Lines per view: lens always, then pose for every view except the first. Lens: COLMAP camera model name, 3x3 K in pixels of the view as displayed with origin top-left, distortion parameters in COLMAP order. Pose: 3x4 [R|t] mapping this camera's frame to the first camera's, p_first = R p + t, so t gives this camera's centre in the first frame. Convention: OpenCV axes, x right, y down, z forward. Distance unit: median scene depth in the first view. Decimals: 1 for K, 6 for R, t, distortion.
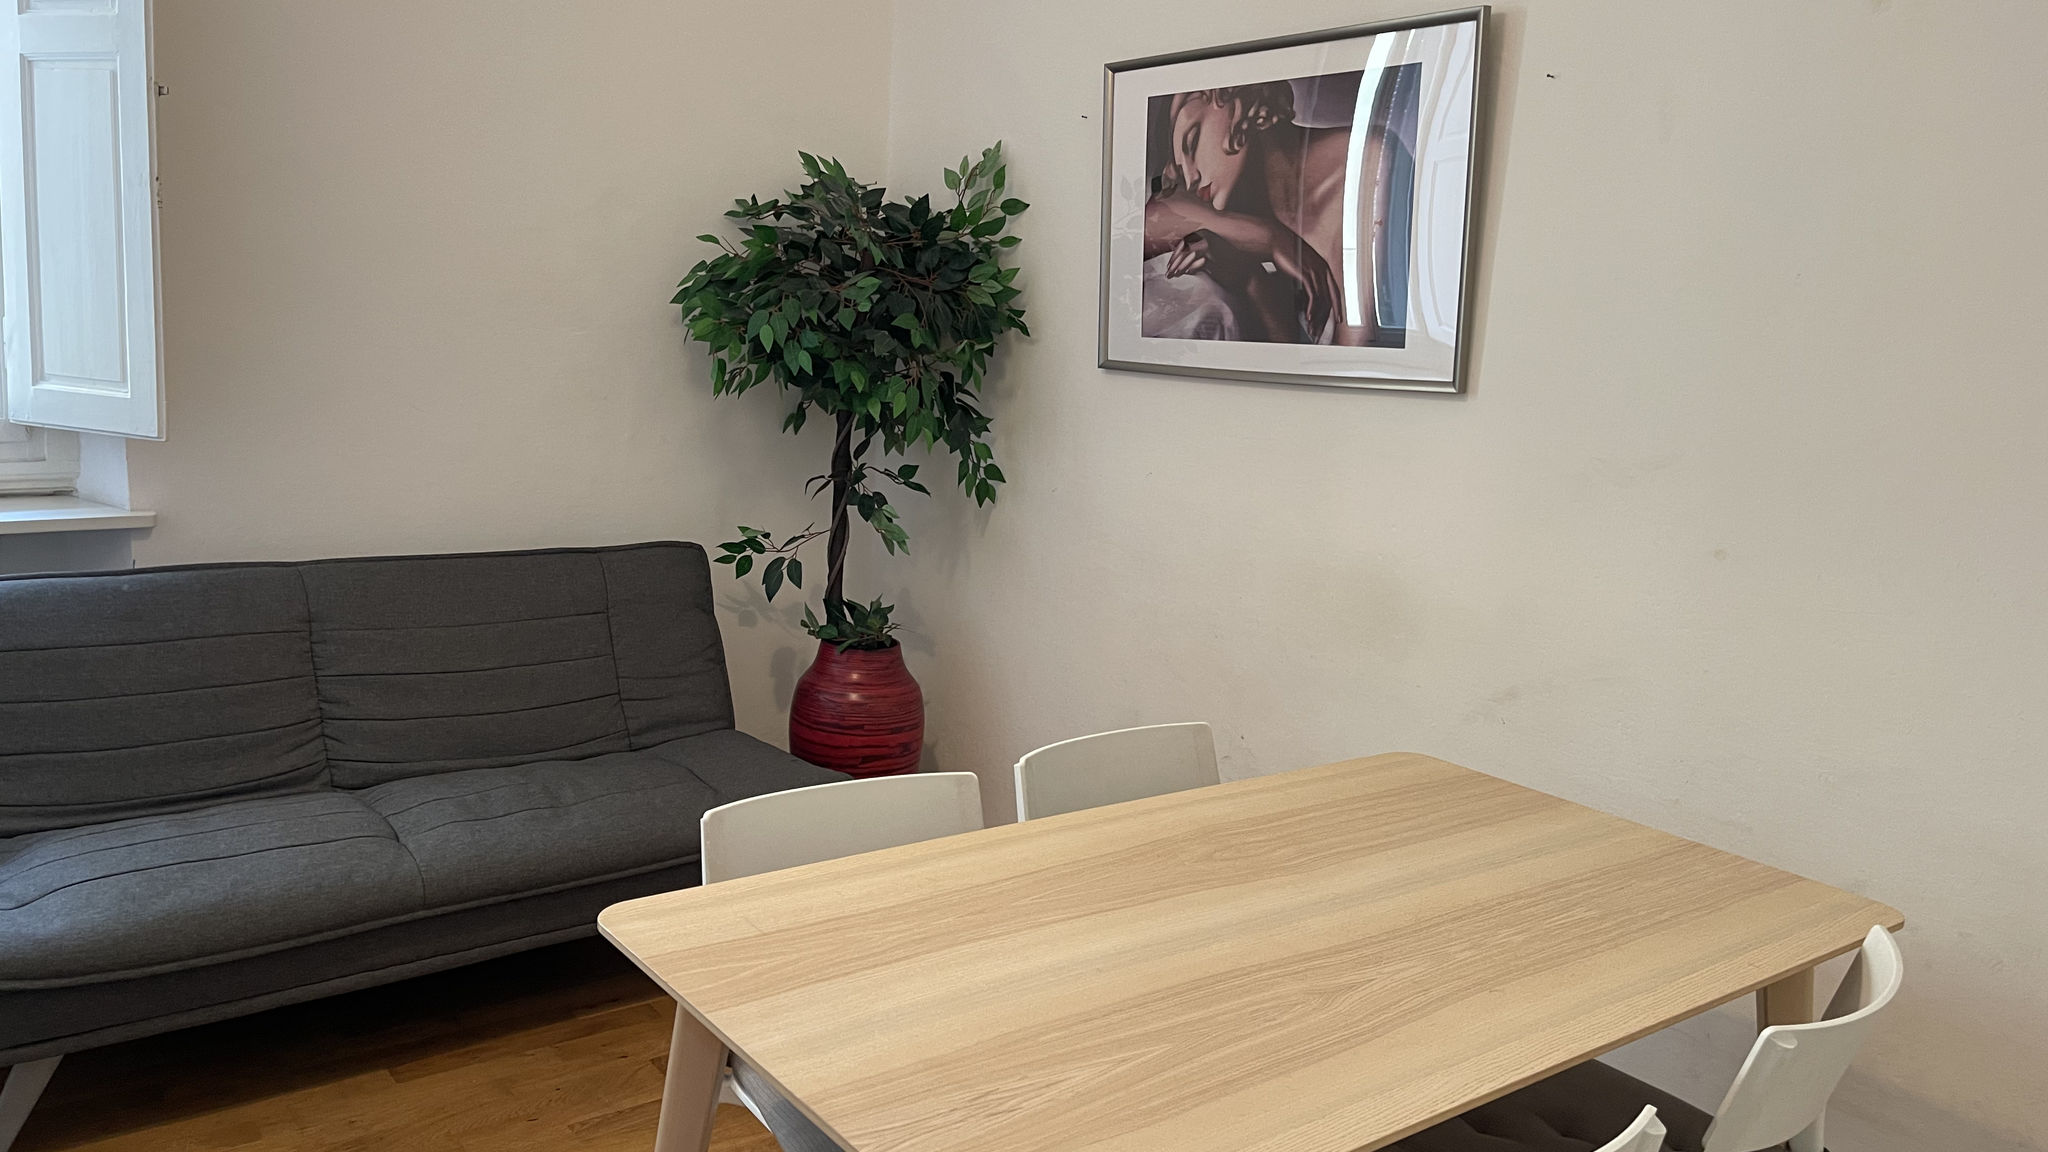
lens RADIAL K [[1537.6, 0, 1035.2], [0, 1537.6, 594.8], [0, 0, 1]] dist [0.064339, -0.084216]
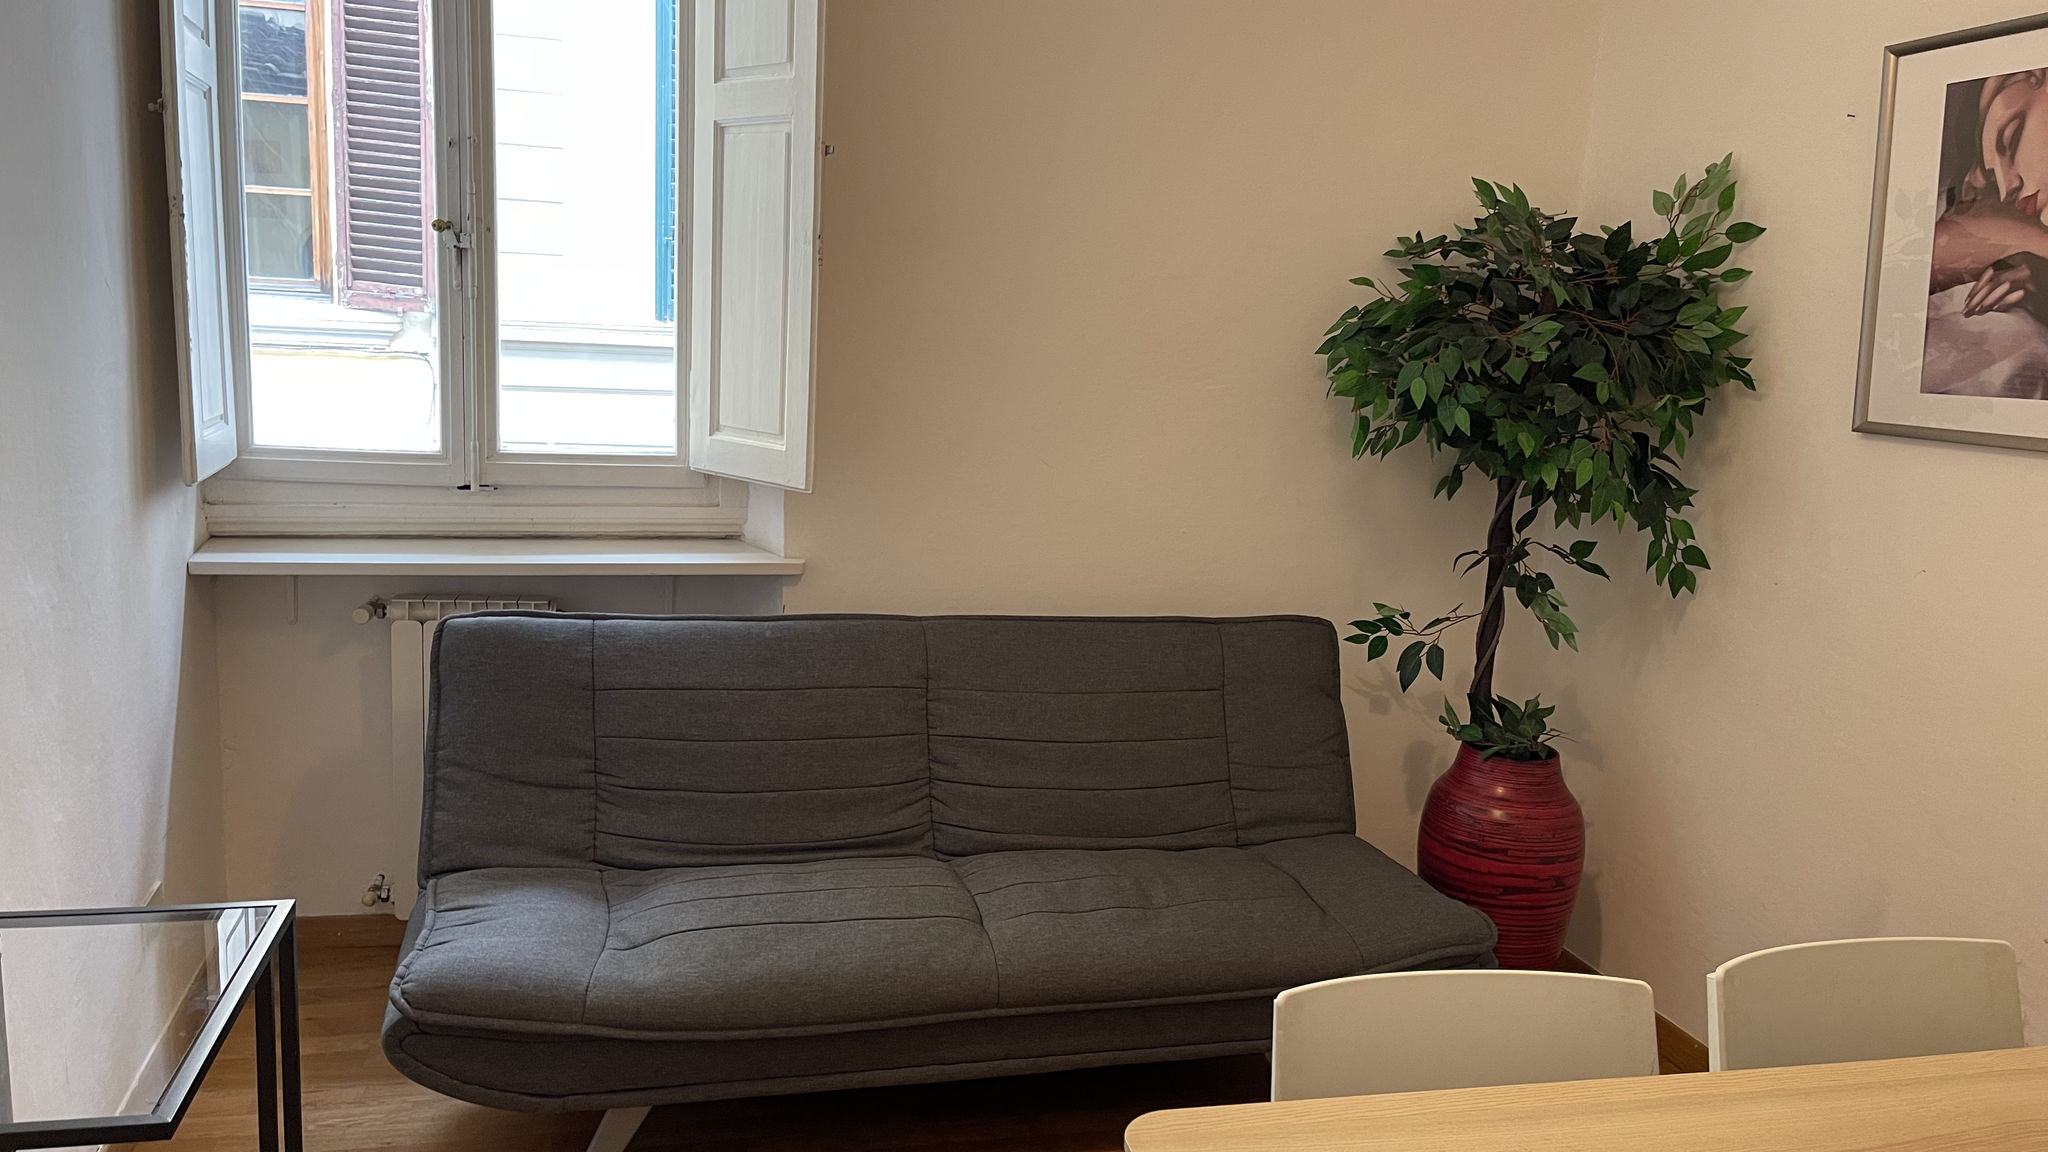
lens RADIAL K [[1537.6, 0, 1028.9], [0, 1537.6, 567.3], [0, 0, 1]] dist [0.064339, -0.084216]
pose [[0.910449, 0.054129, -0.410064, -0.012456], [-0.072400, 0.996950, -0.029148, -0.027877], [0.407235, 0.056226, 0.911591, 0.126273]]
